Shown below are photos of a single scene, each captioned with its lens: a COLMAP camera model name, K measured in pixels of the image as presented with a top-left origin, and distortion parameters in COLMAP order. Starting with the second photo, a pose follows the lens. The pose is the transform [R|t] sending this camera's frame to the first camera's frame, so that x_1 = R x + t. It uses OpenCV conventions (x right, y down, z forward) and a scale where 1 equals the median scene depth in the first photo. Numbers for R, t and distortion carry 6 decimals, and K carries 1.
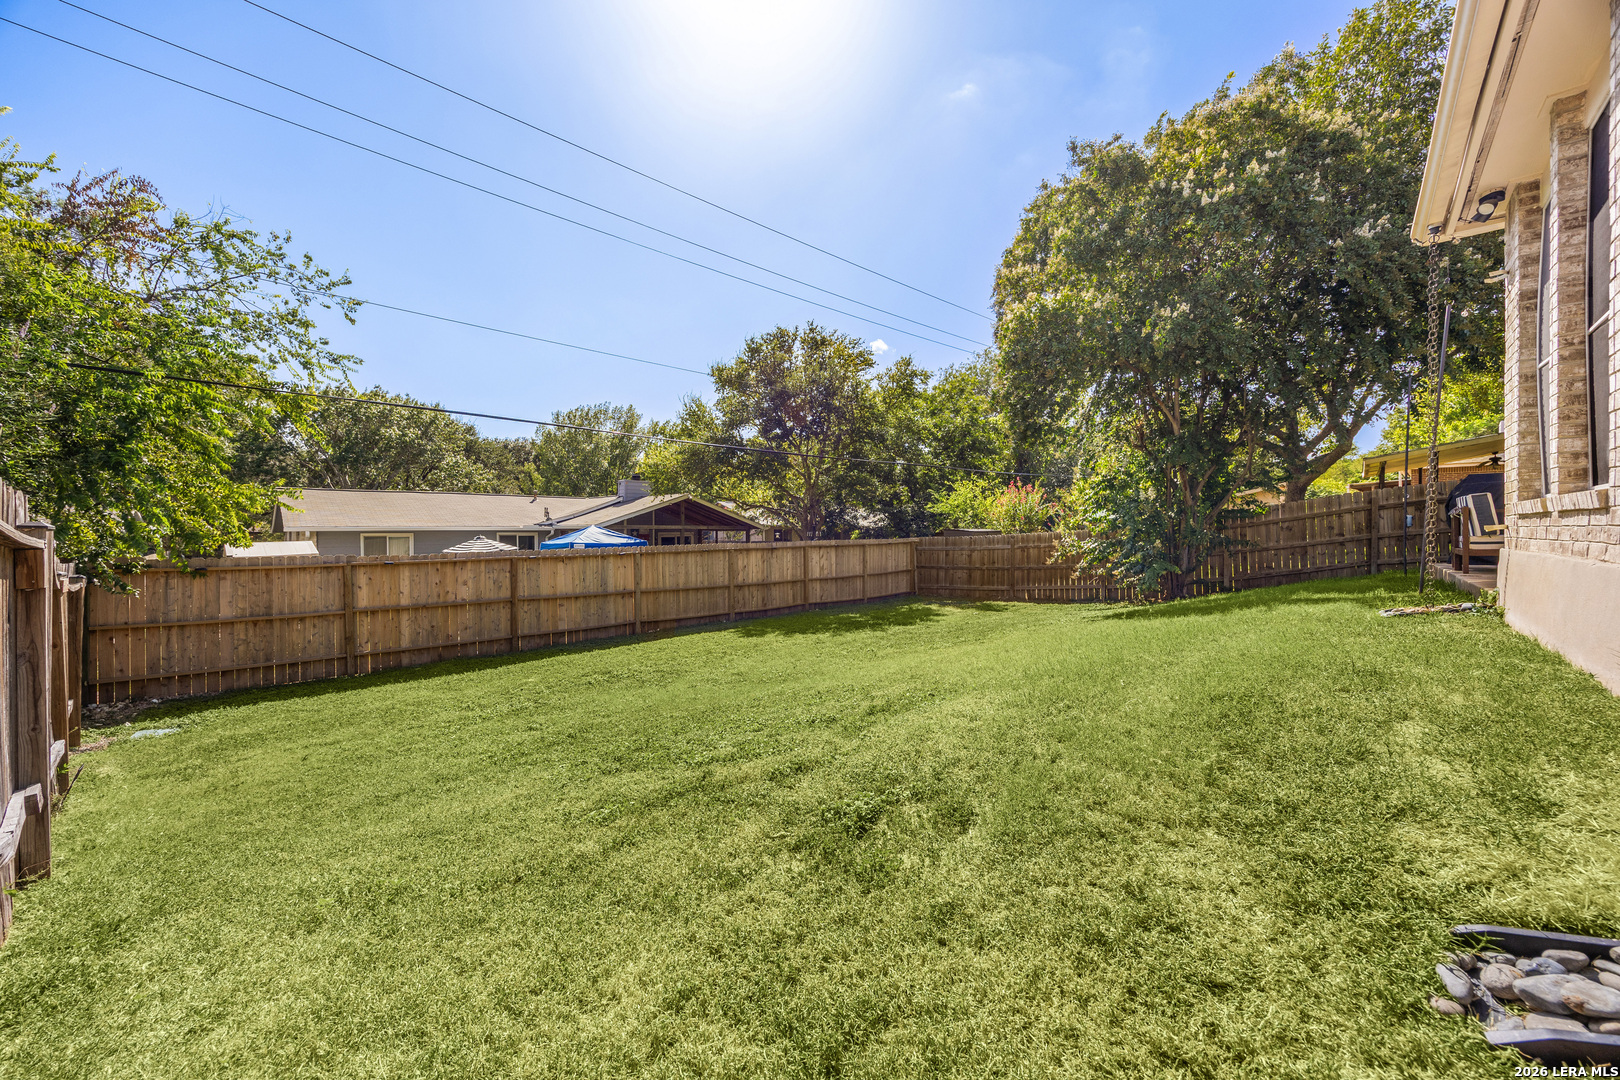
lens RADIAL K [[629.9, 0, 795.8], [0, 629.9, 537.0], [0, 0, 1]] dist [-0.000640, 0.001653]
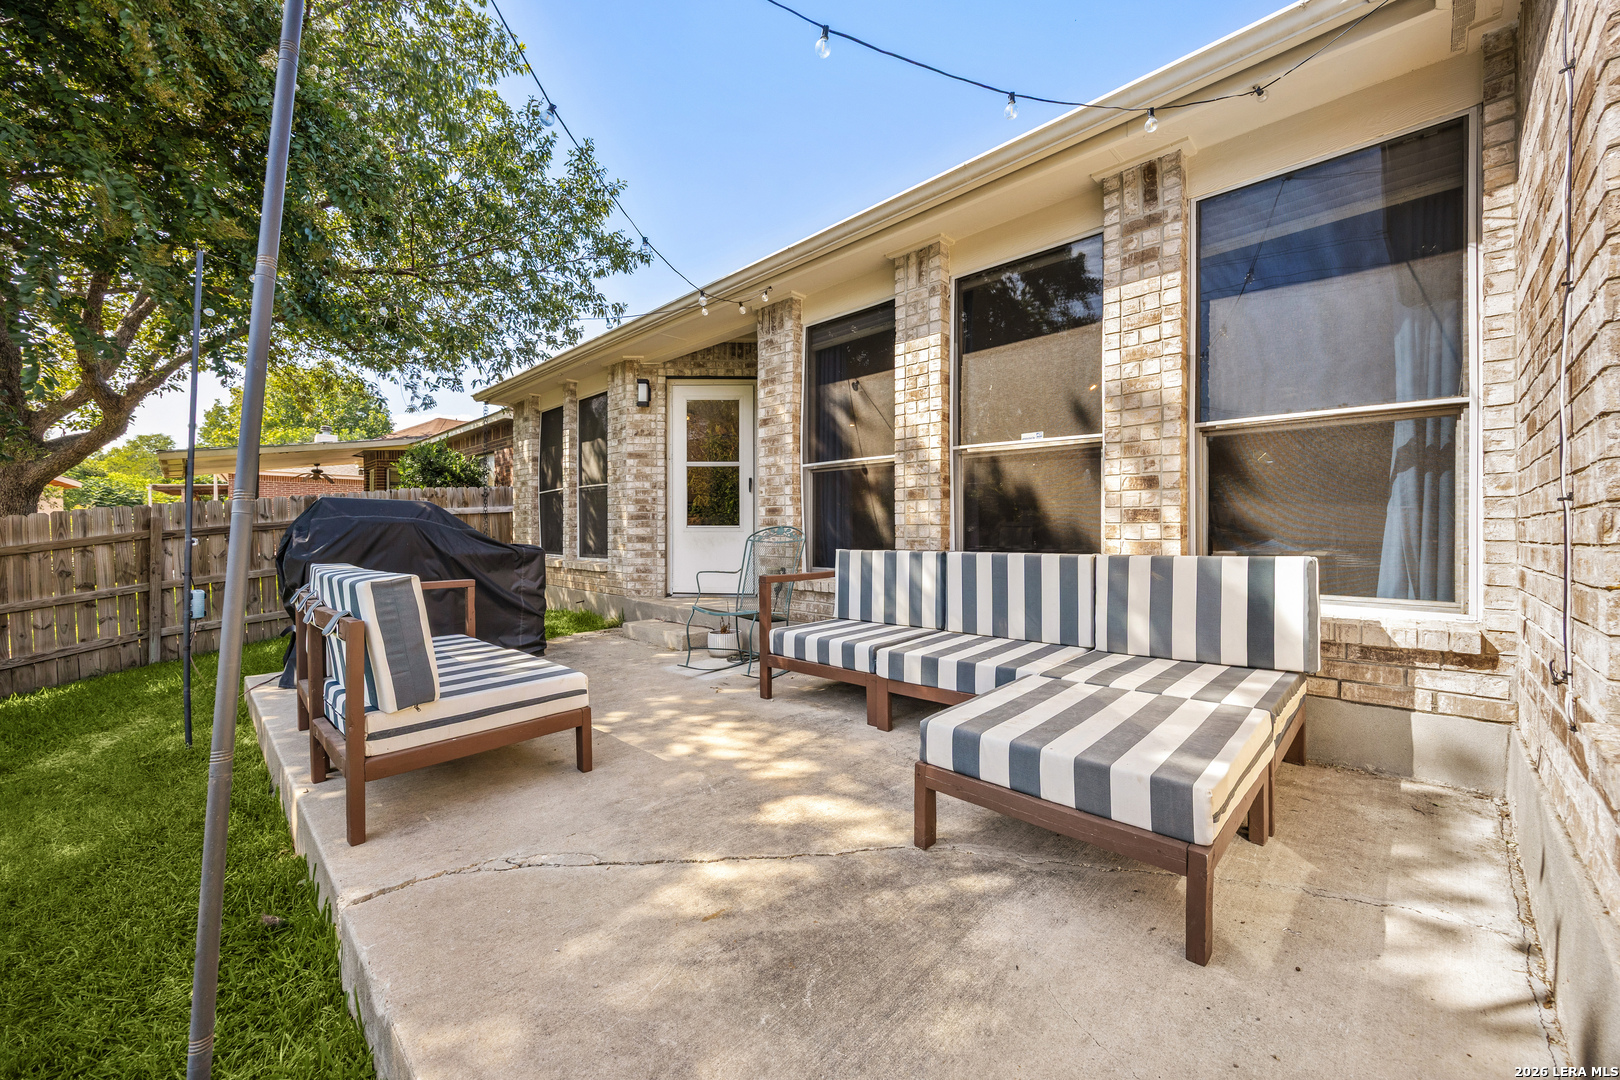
lens RADIAL K [[629.9, 0, 805.5], [0, 629.9, 531.0], [0, 0, 1]] dist [-0.000640, 0.001653]
pose [[0.059207, 0.009151, 0.998204, 0.390836], [0.001382, 0.999956, -0.009250, -0.044870], [-0.998245, 0.001928, 0.059191, 0.388274]]
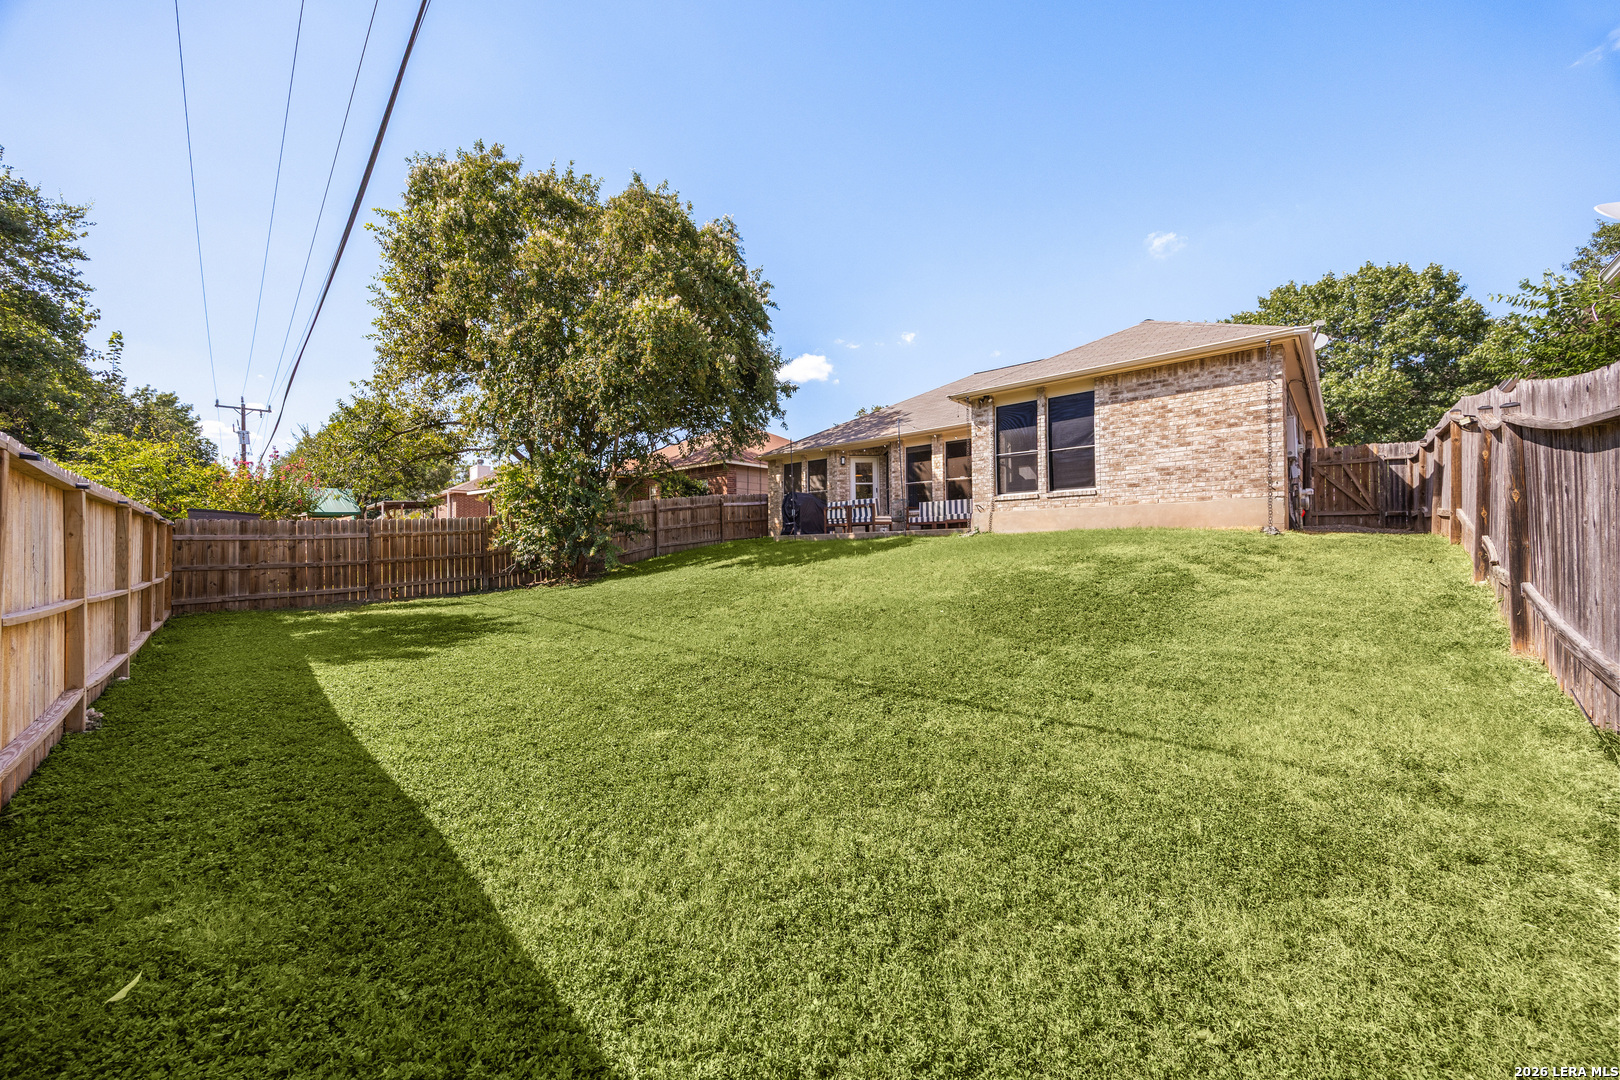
lens RADIAL K [[629.9, 0, 808.6], [0, 629.9, 541.4], [0, 0, 1]] dist [-0.000640, 0.001653]
pose [[-0.015476, 0.024964, 0.999569, -0.631360], [0.017233, 0.999546, -0.024697, 0.072939], [-0.999732, 0.016843, -0.015899, 0.648926]]
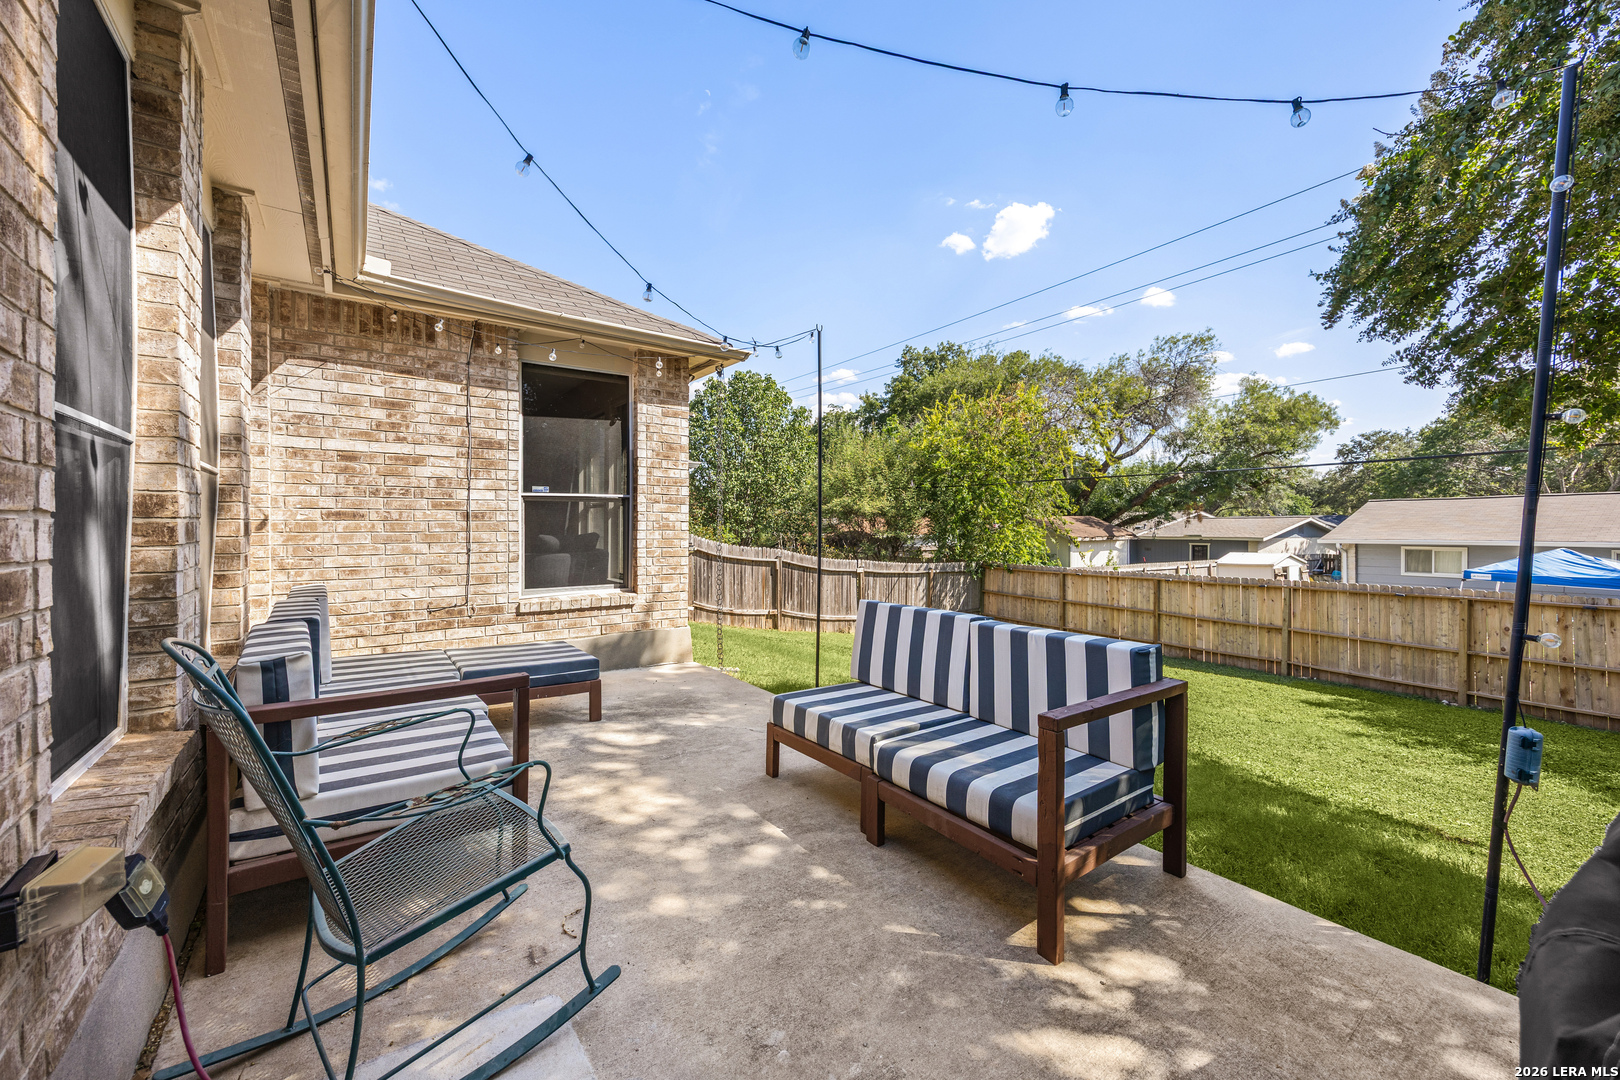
lens RADIAL K [[629.9, 0, 806.9], [0, 629.9, 534.1], [0, 0, 1]] dist [-0.000640, 0.001653]
pose [[-0.213705, 0.018682, -0.976720, 0.807926], [-0.005076, 0.999782, 0.020234, -0.068205], [0.976885, 0.009282, -0.213563, 0.529060]]
